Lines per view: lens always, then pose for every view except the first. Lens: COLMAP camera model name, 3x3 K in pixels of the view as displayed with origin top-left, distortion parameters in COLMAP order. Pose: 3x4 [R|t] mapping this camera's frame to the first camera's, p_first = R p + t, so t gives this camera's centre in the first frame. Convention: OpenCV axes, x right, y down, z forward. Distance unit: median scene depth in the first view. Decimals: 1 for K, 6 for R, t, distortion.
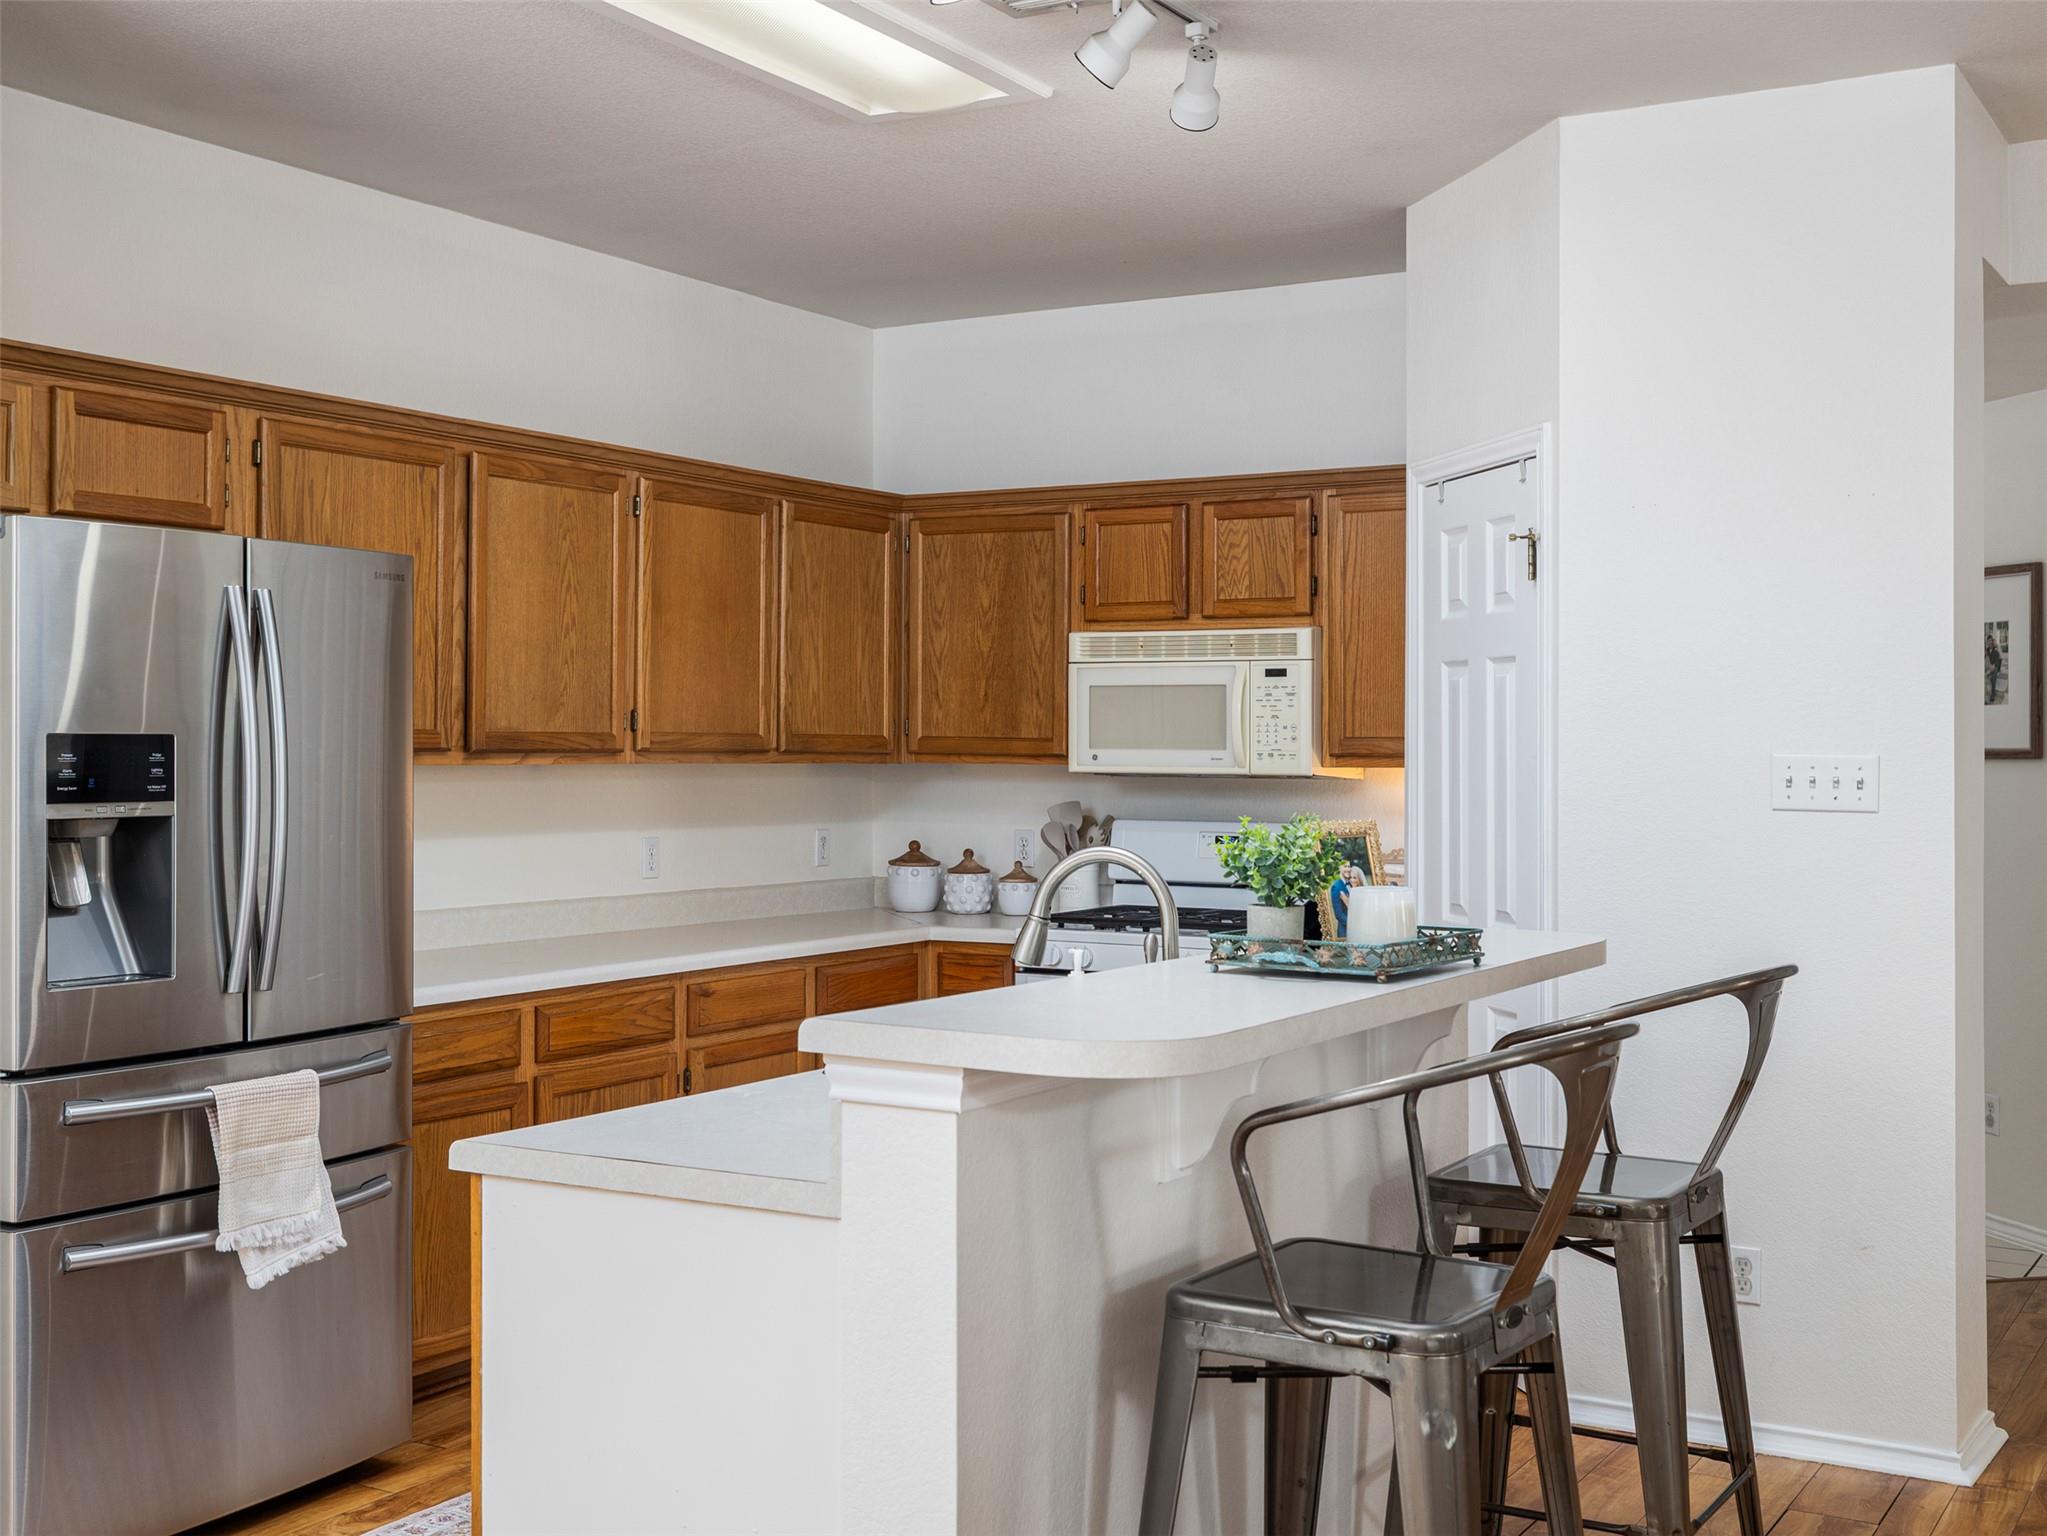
lens RADIAL K [[2301.9, 0, 1012.8], [0, 2301.9, 777.6], [0, 0, 1]] dist [-0.020388, 0.000000]
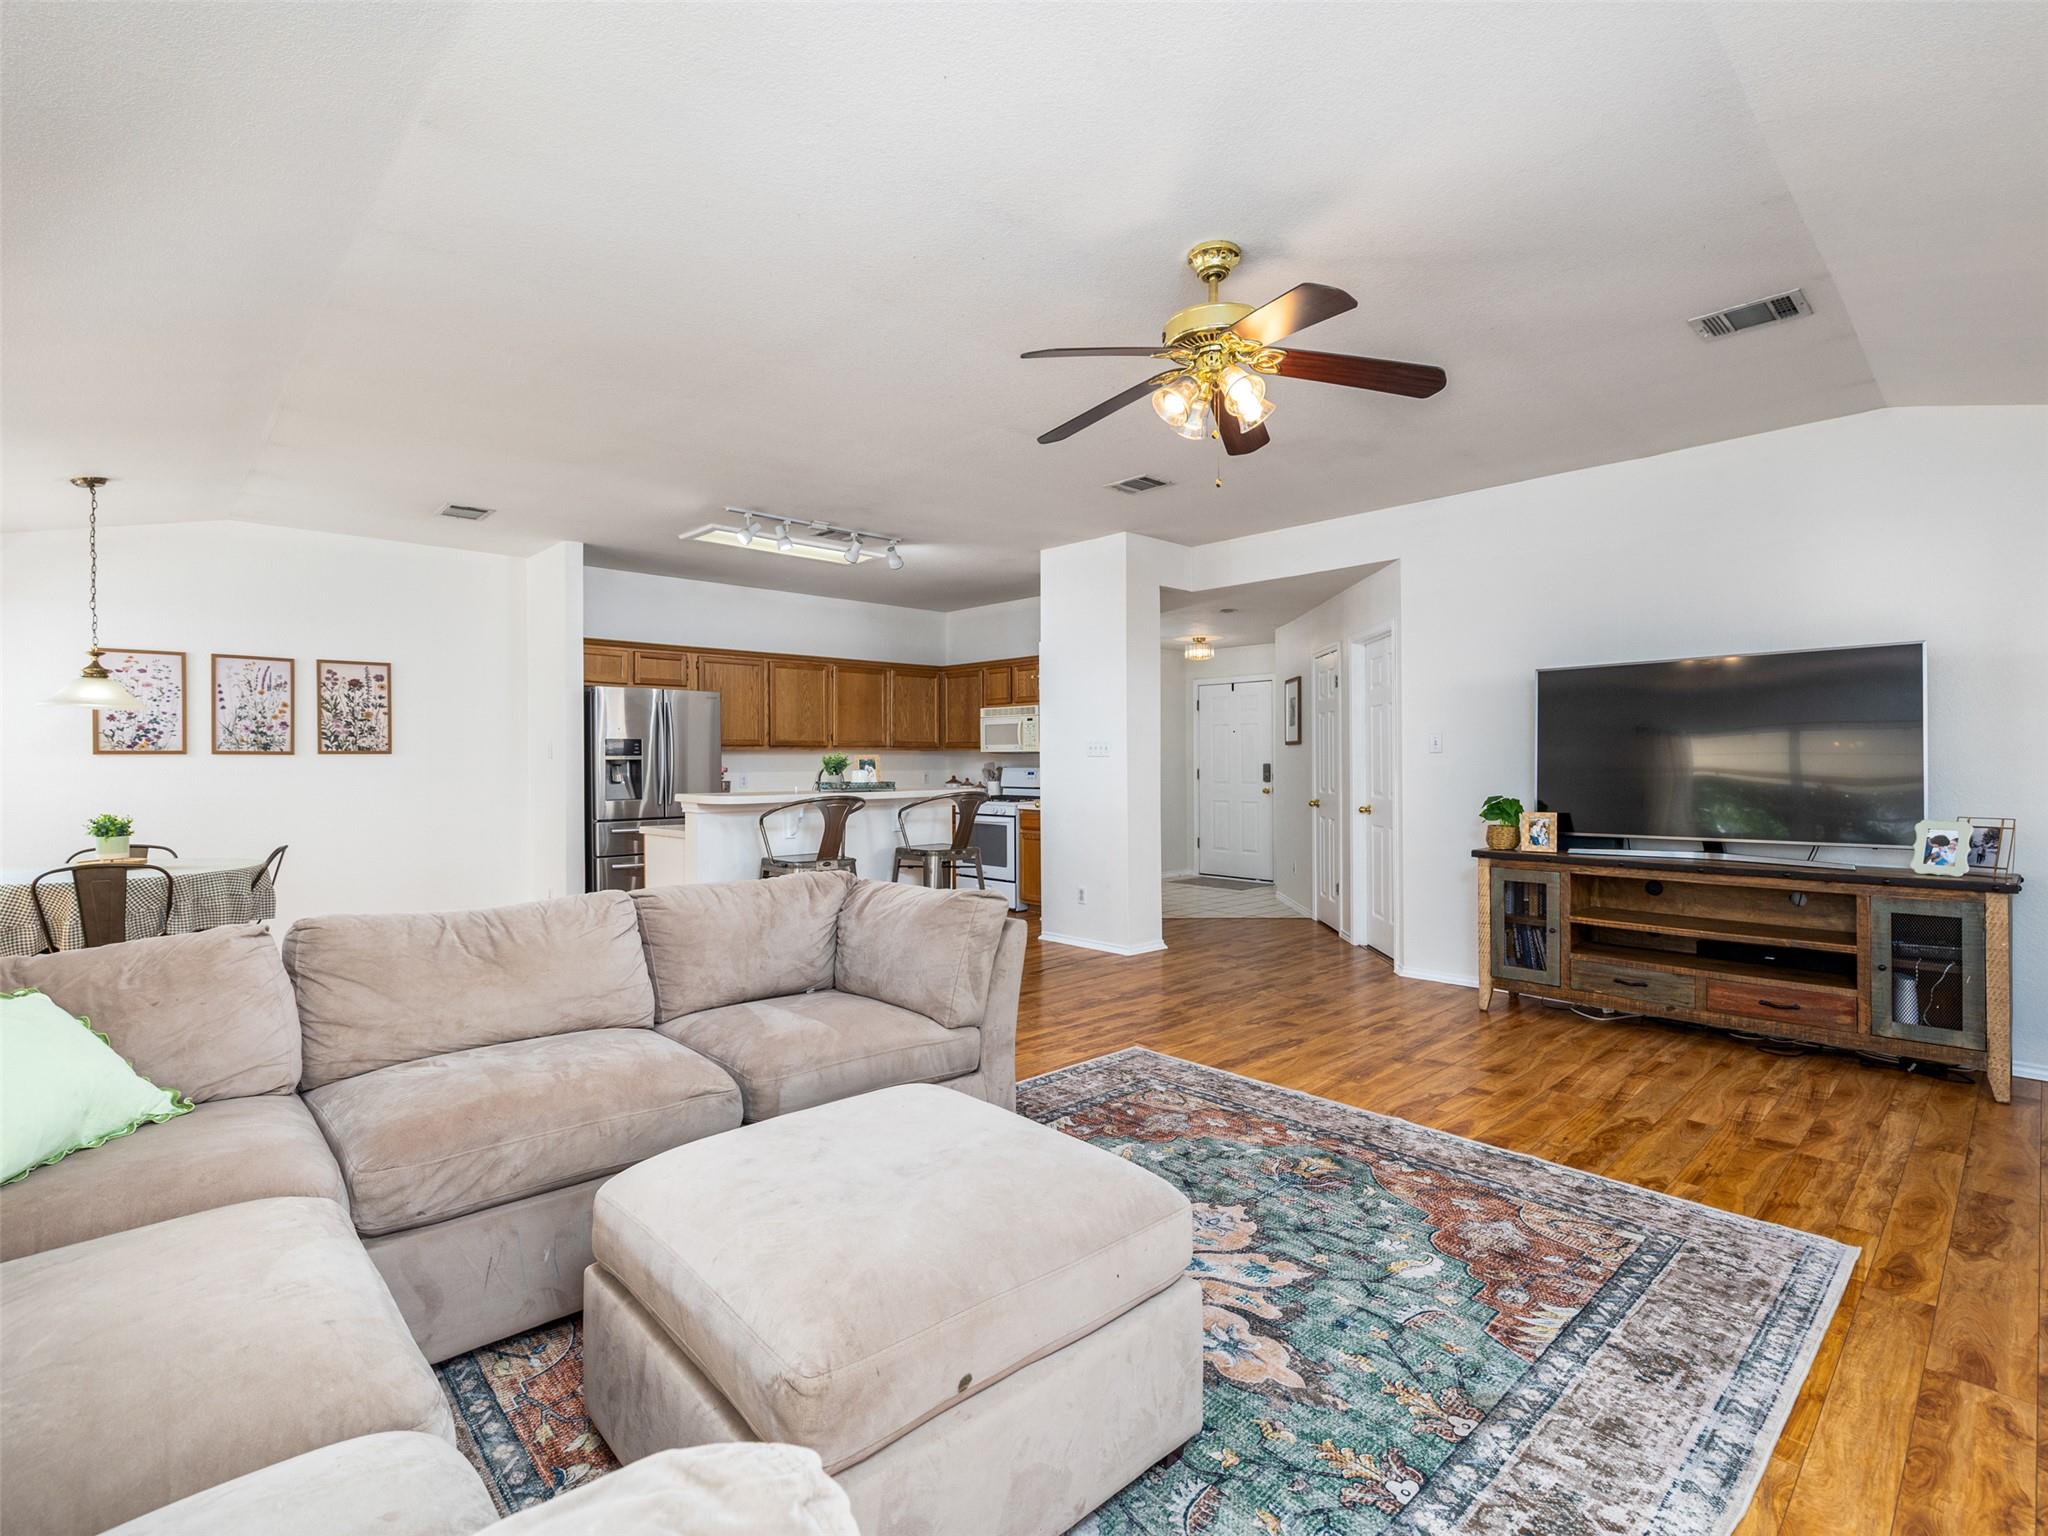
lens RADIAL K [[980.6, 0, 1038.8], [0, 980.6, 765.8], [0, 0, 1]] dist [0.000001, 0.000102]
pose [[0.968335, -0.005518, -0.249595, 0.463402], [0.004219, 0.999975, -0.005736, 0.025541], [0.249621, 0.004501, 0.968333, -0.307441]]
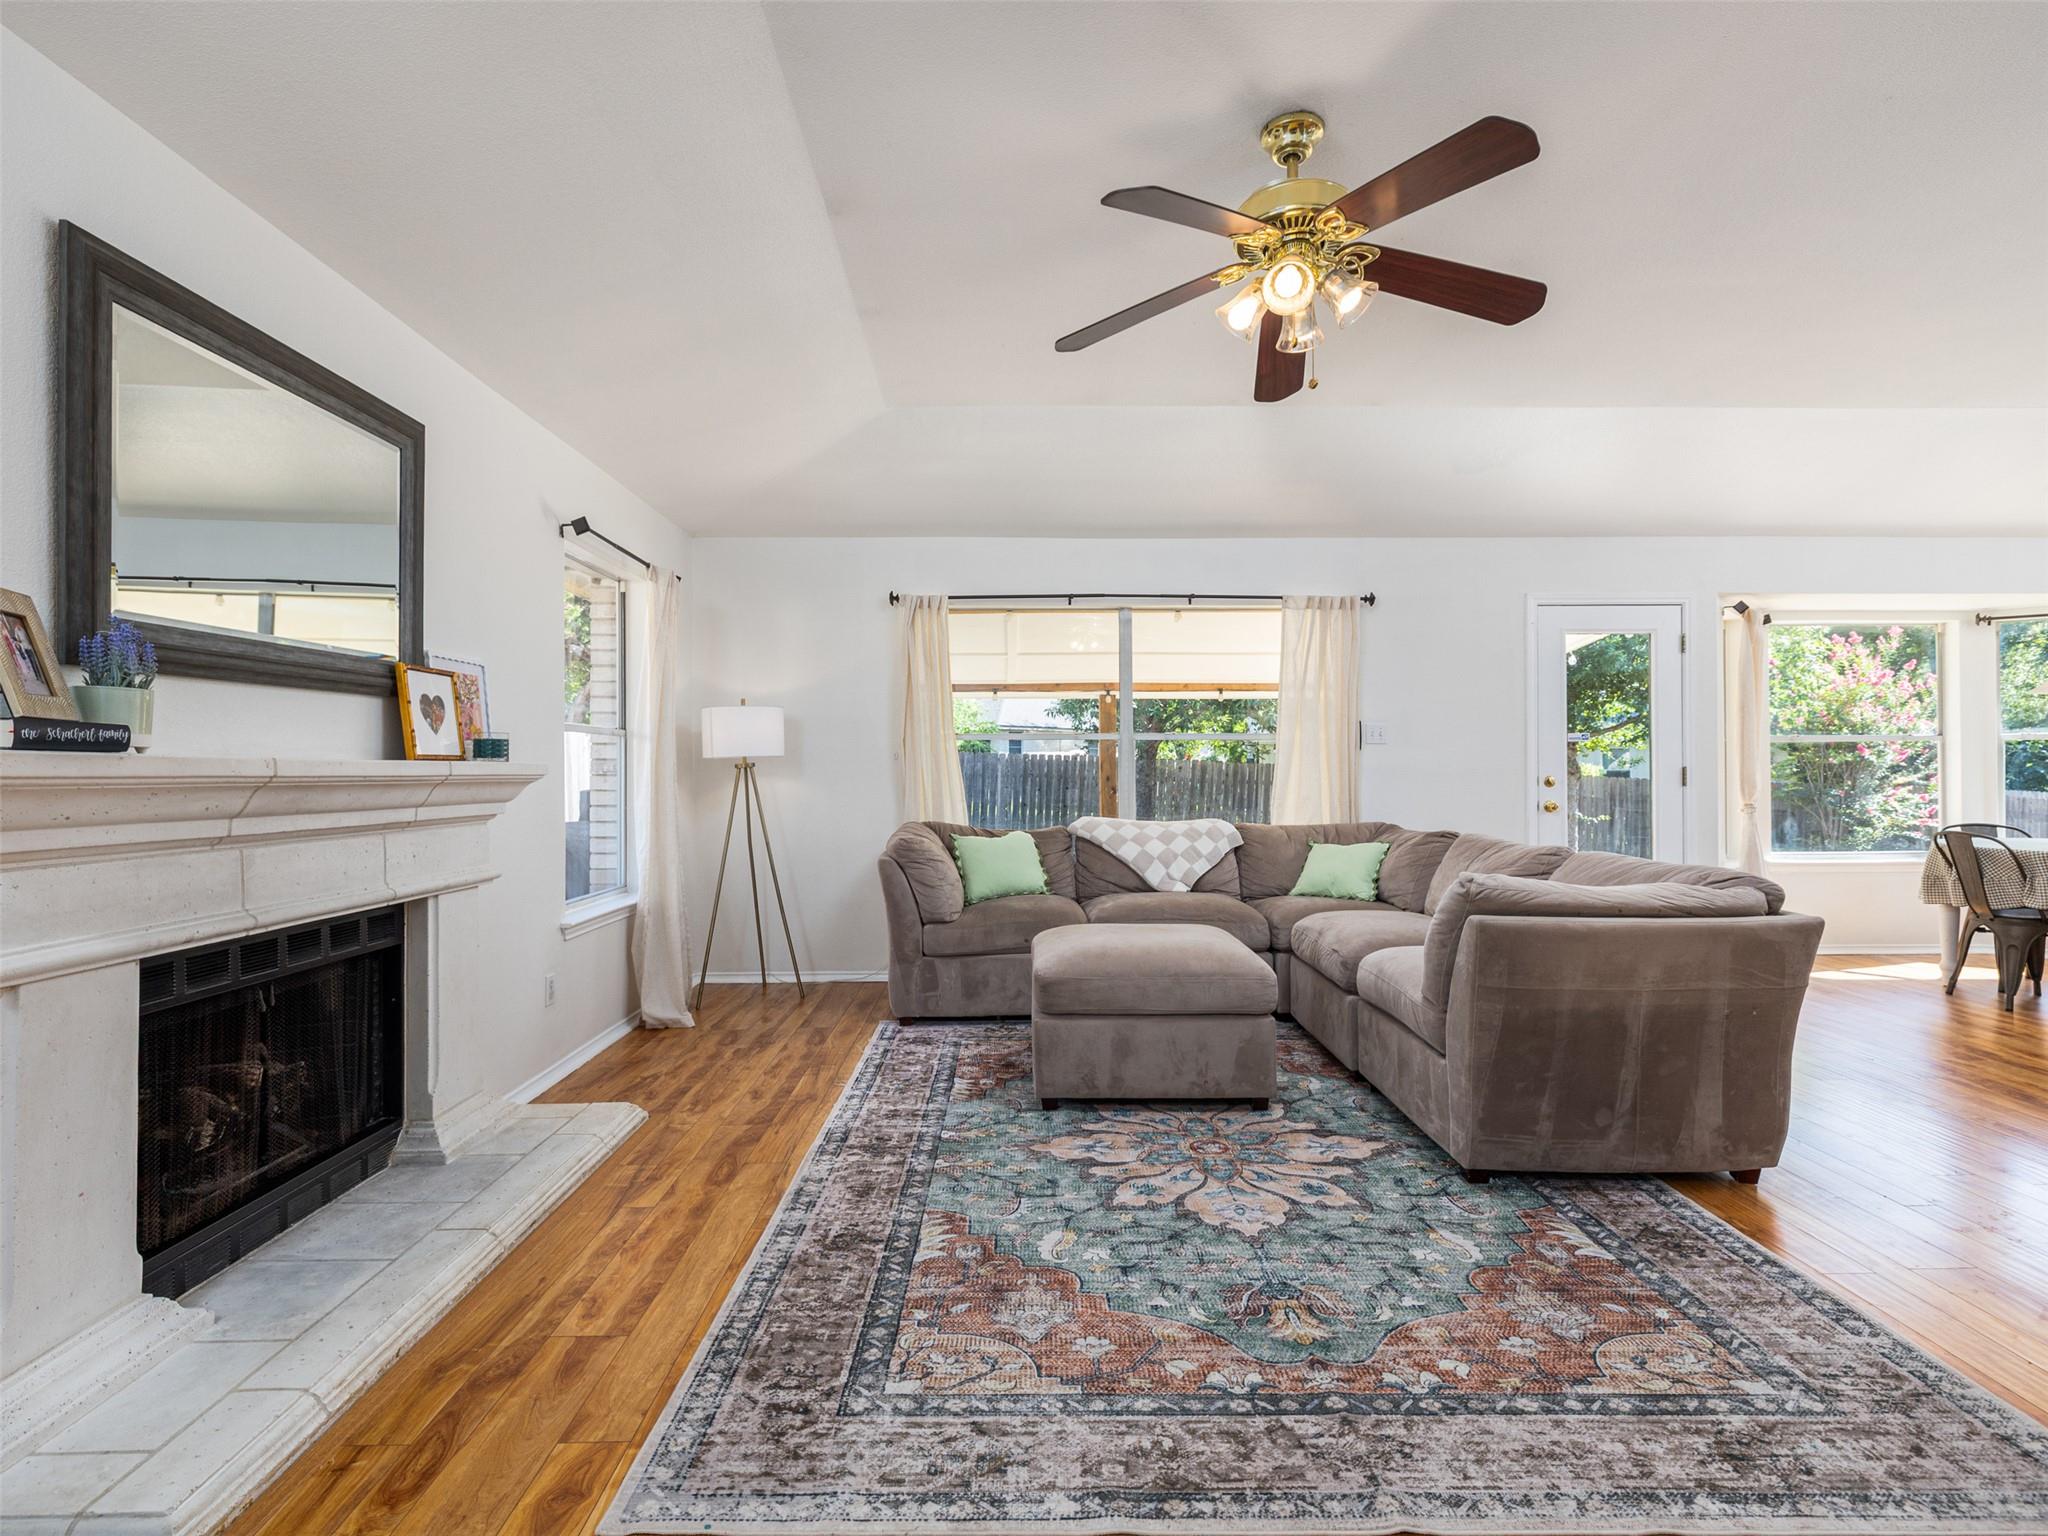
lens RADIAL K [[980.6, 0, 1006.7], [0, 980.6, 776.9], [0, 0, 1]] dist [0.000001, 0.000102]
pose [[-0.854512, 0.004323, -0.519413, 0.735652], [-0.003372, 0.999898, 0.013868, 0.033658], [0.519420, 0.013602, -0.854411, 0.448101]]
